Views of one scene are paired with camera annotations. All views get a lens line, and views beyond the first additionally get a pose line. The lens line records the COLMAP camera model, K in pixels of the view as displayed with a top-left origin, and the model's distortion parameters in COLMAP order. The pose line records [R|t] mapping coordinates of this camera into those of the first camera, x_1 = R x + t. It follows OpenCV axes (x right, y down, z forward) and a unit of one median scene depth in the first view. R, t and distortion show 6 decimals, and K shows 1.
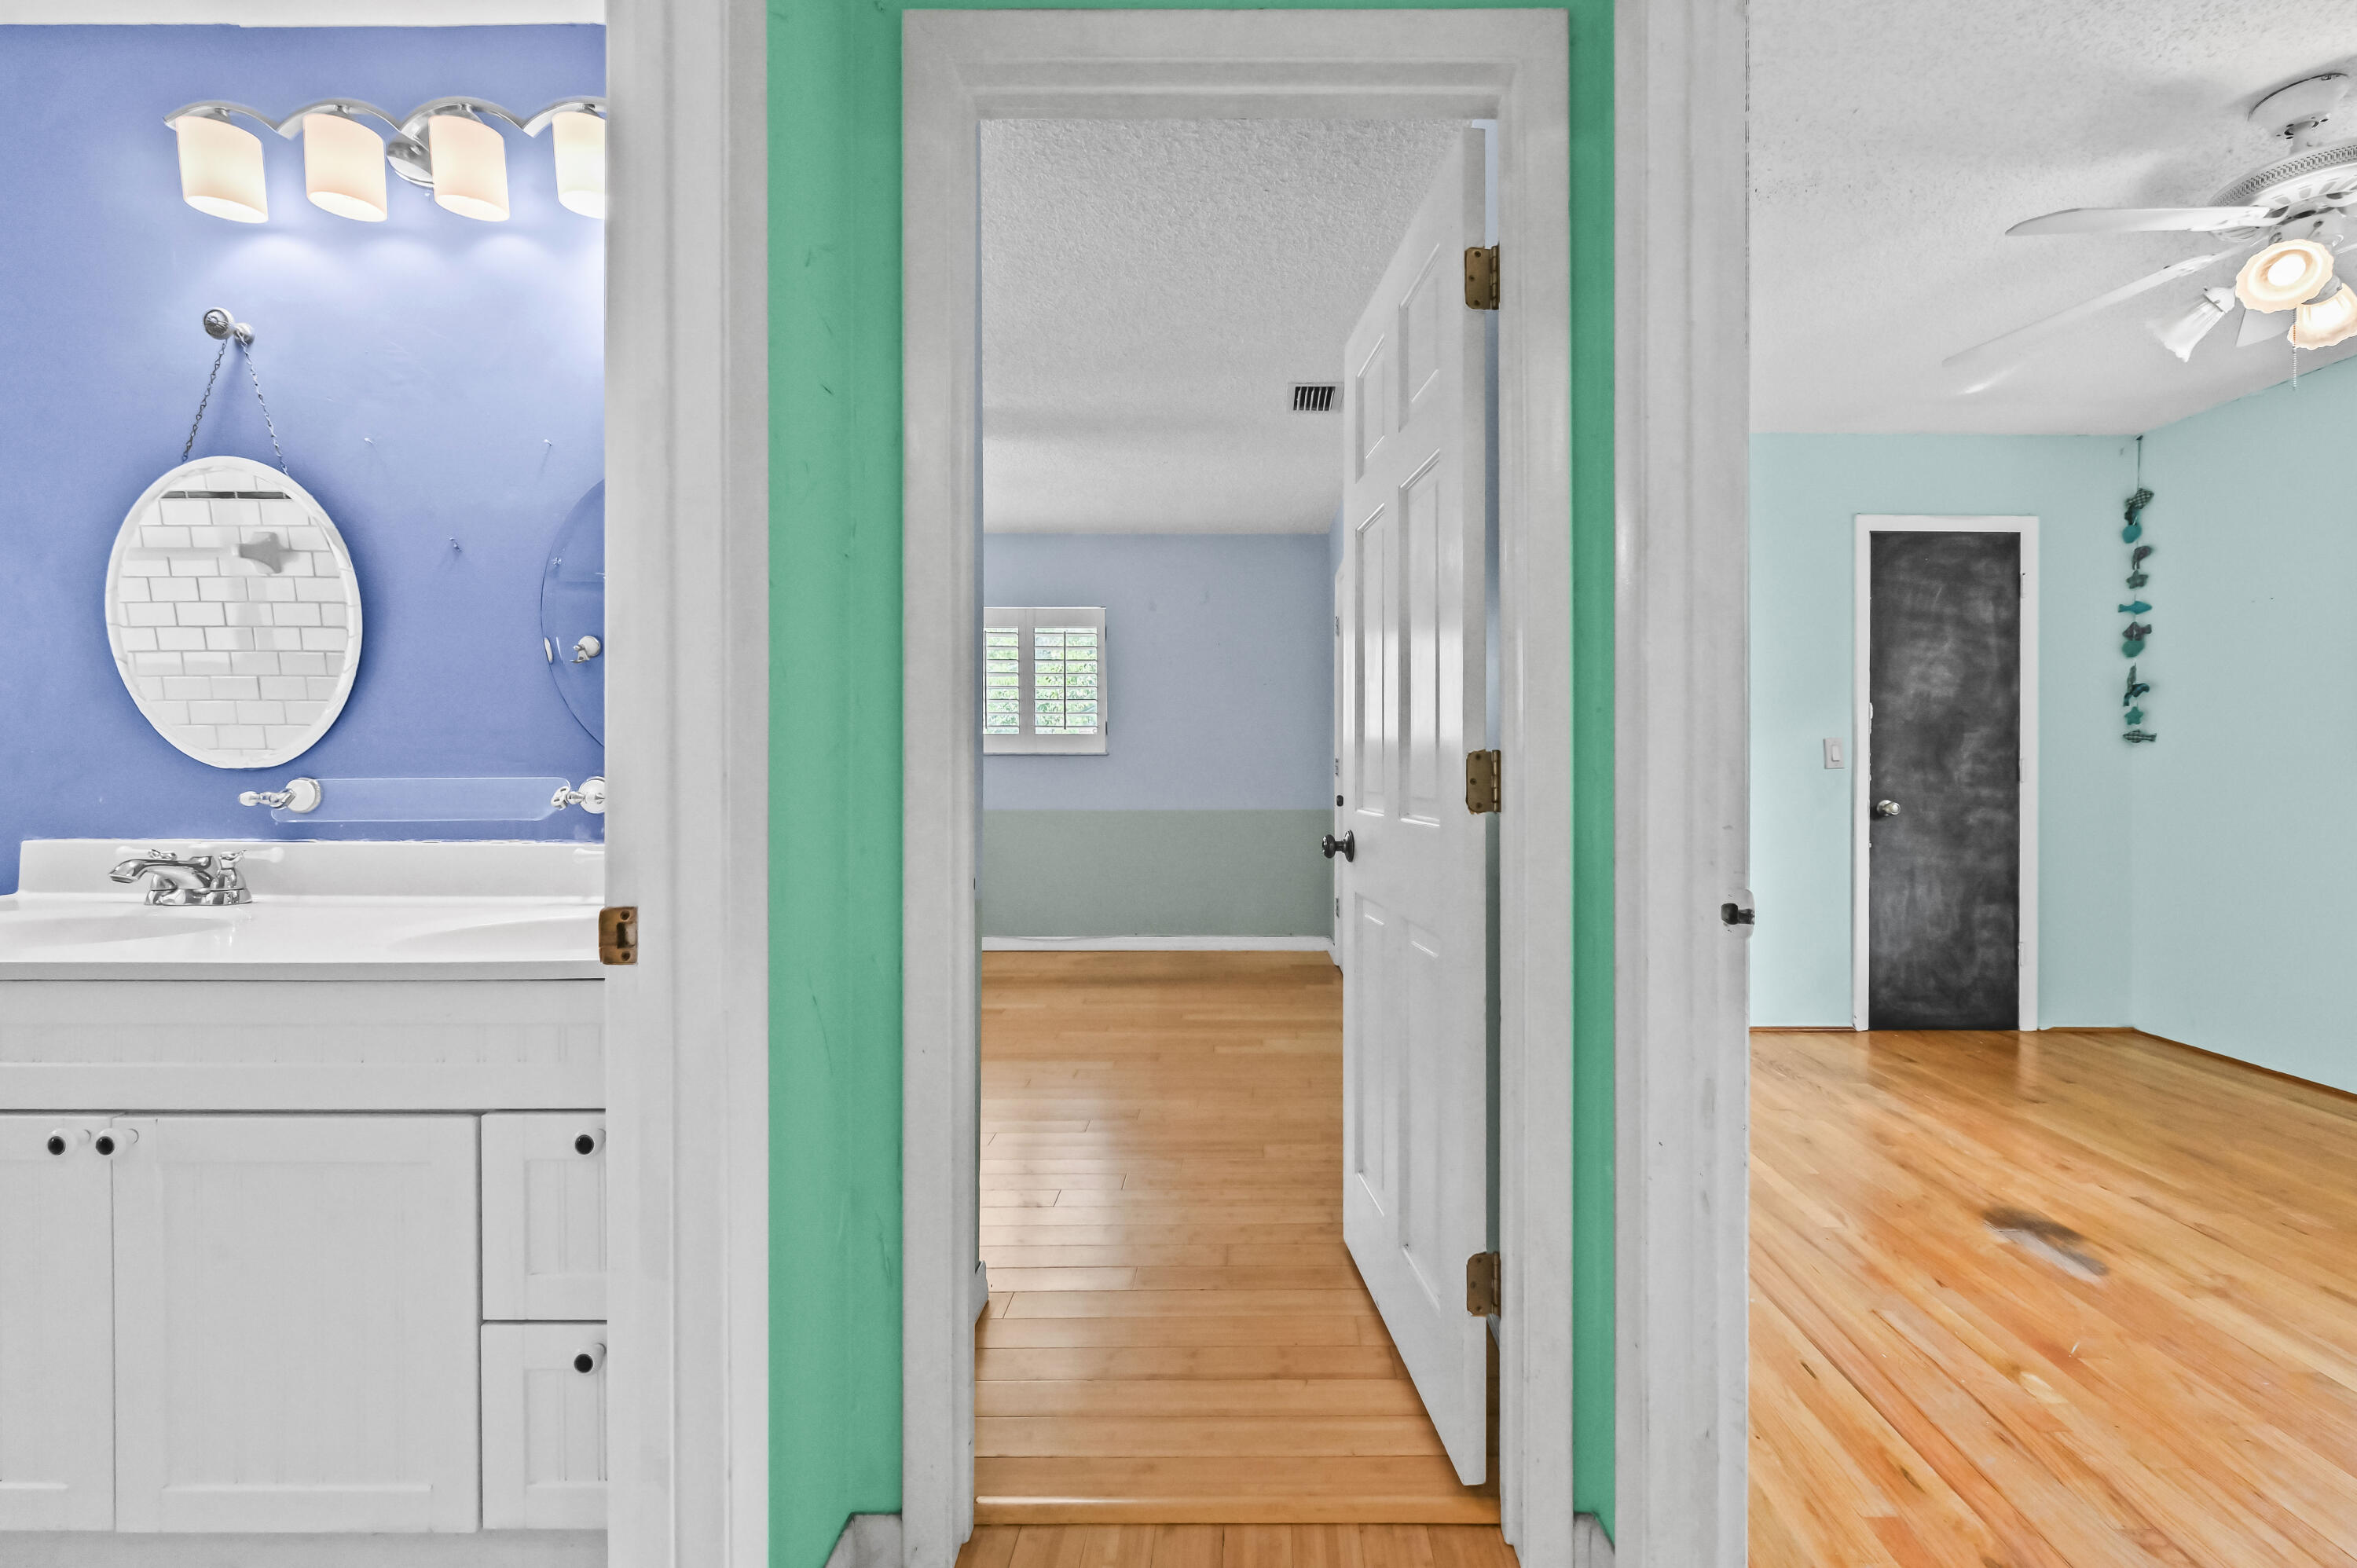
lens RADIAL K [[939.6, 0, 1188.7], [0, 939.6, 770.1], [0, 0, 1]] dist [0.006142, -0.000144]
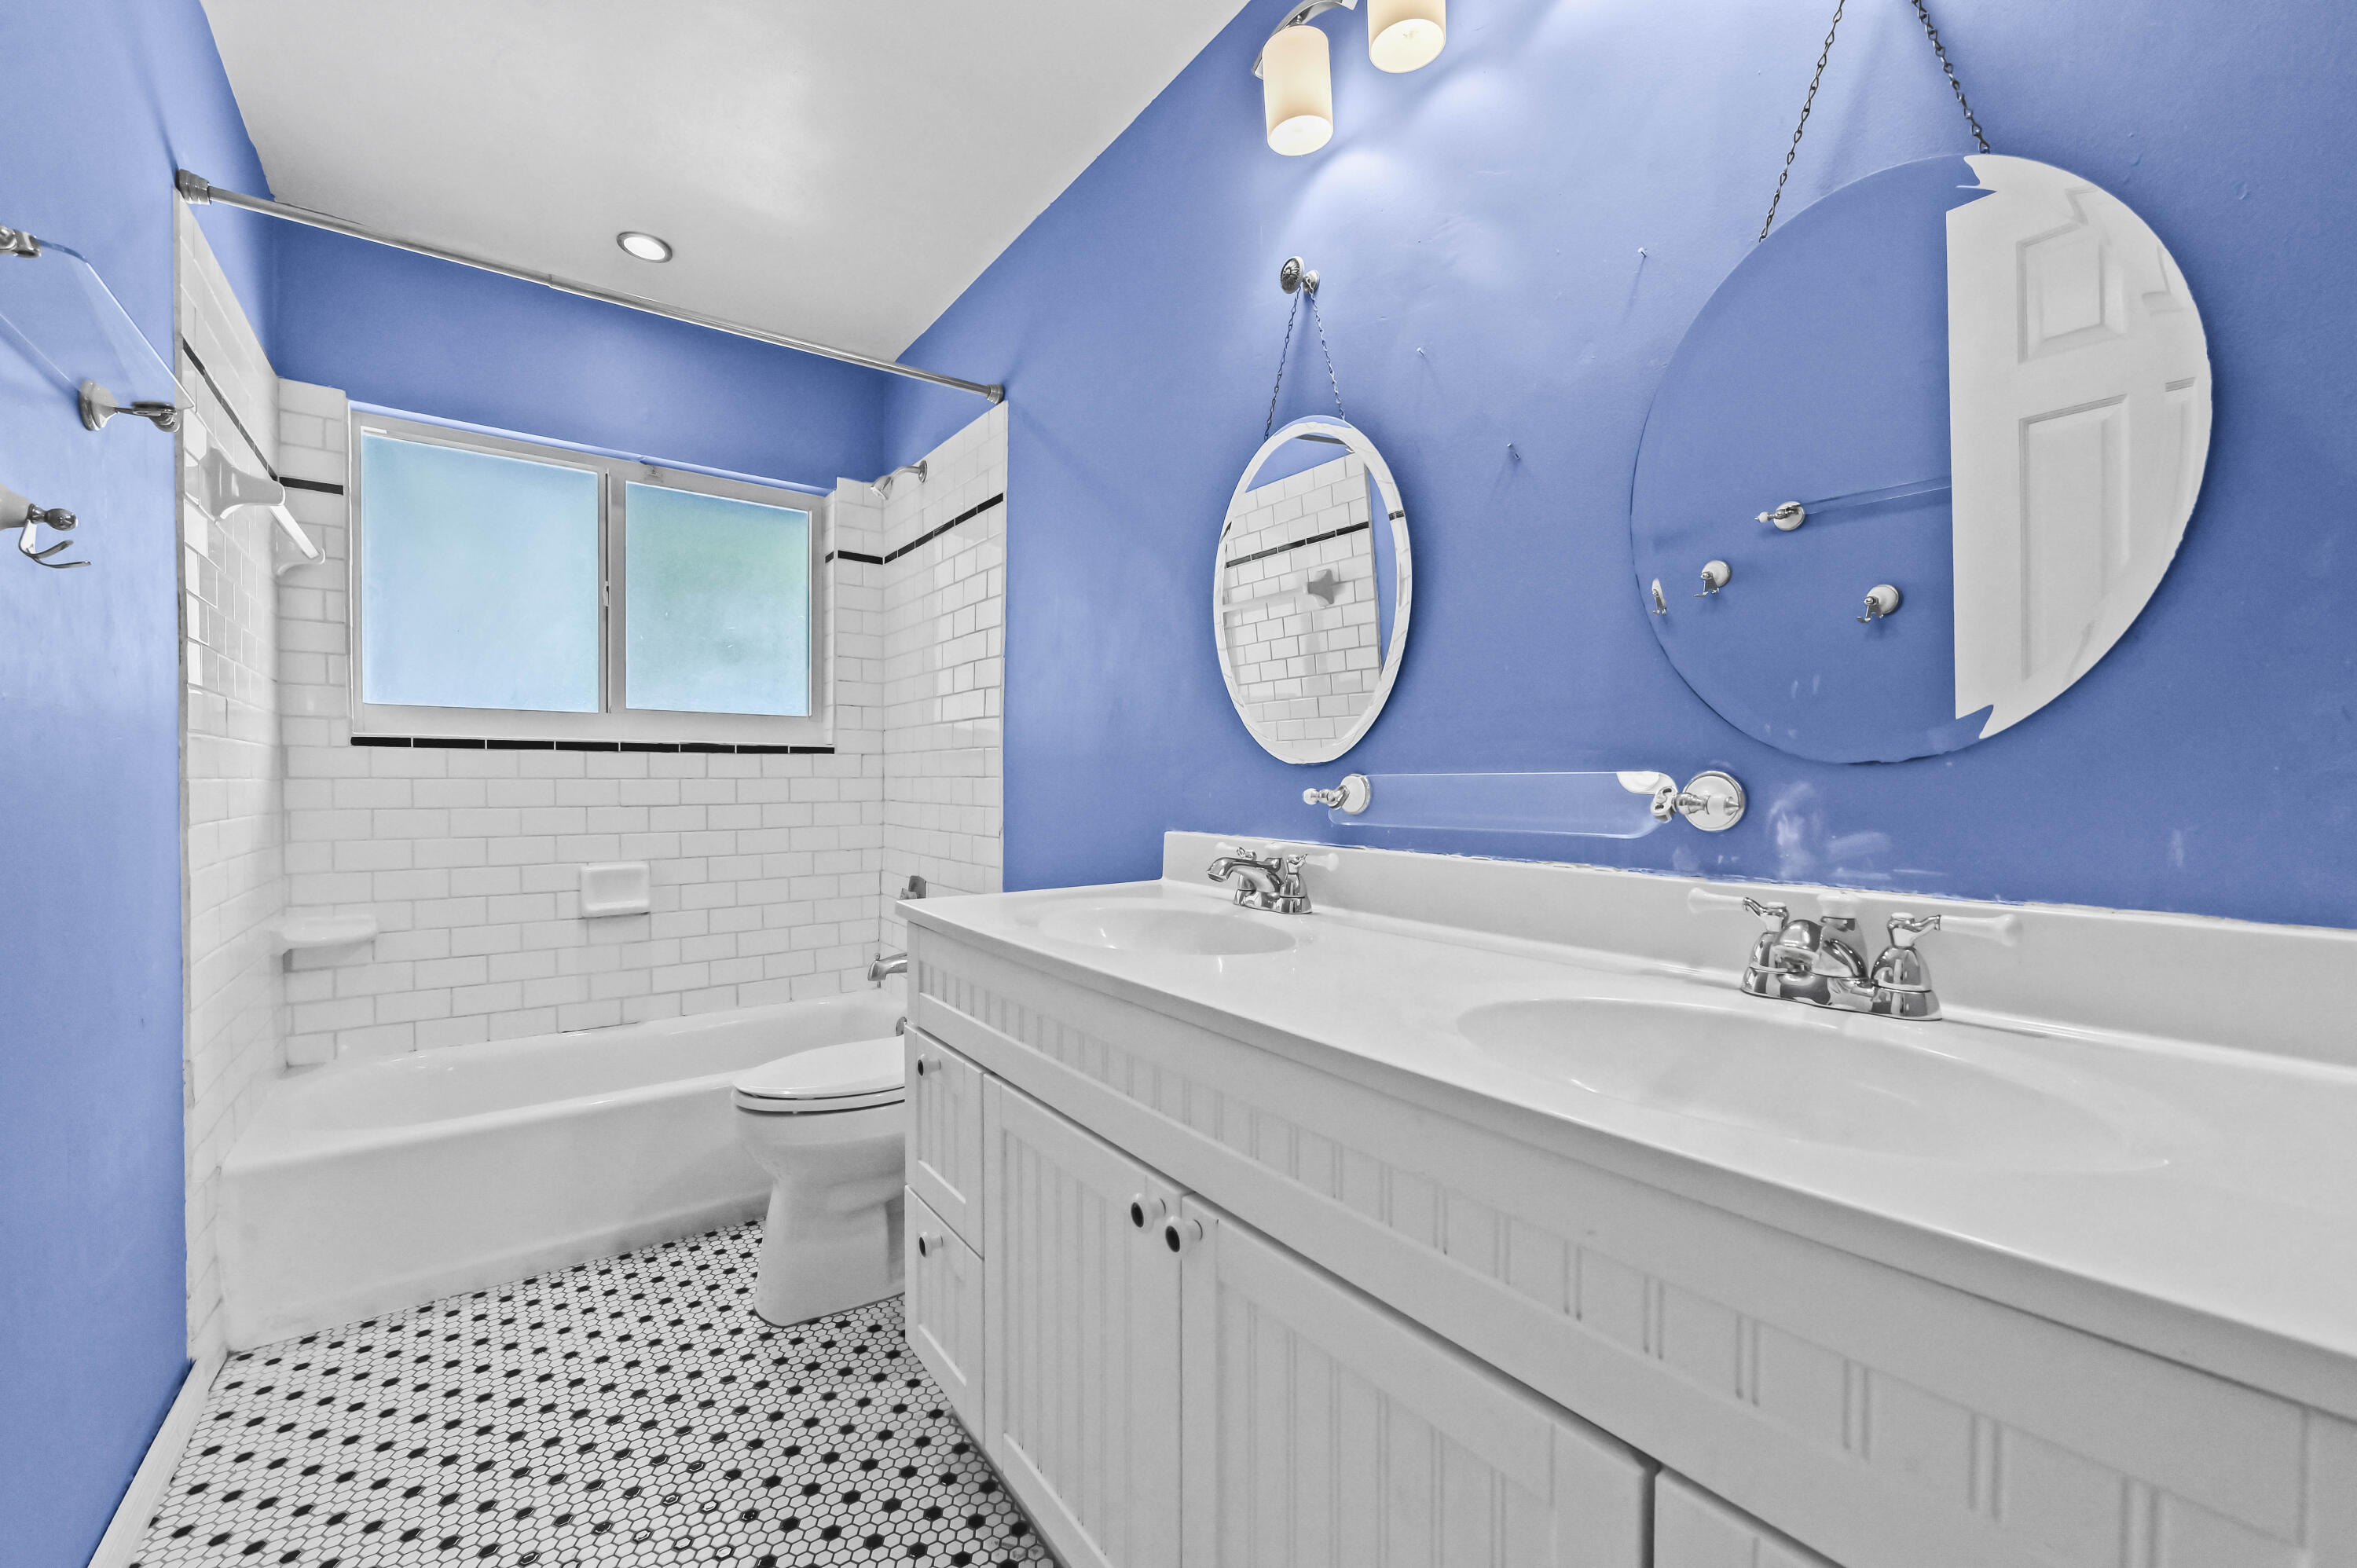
lens RADIAL K [[939.6, 0, 1188.7], [0, 939.6, 770.1], [0, 0, 1]] dist [0.006142, -0.000144]
pose [[0.611019, -0.005893, -0.791594, -0.361398], [-0.010462, 0.999825, -0.015518, 0.020080], [0.791547, 0.017763, 0.610850, 0.366195]]
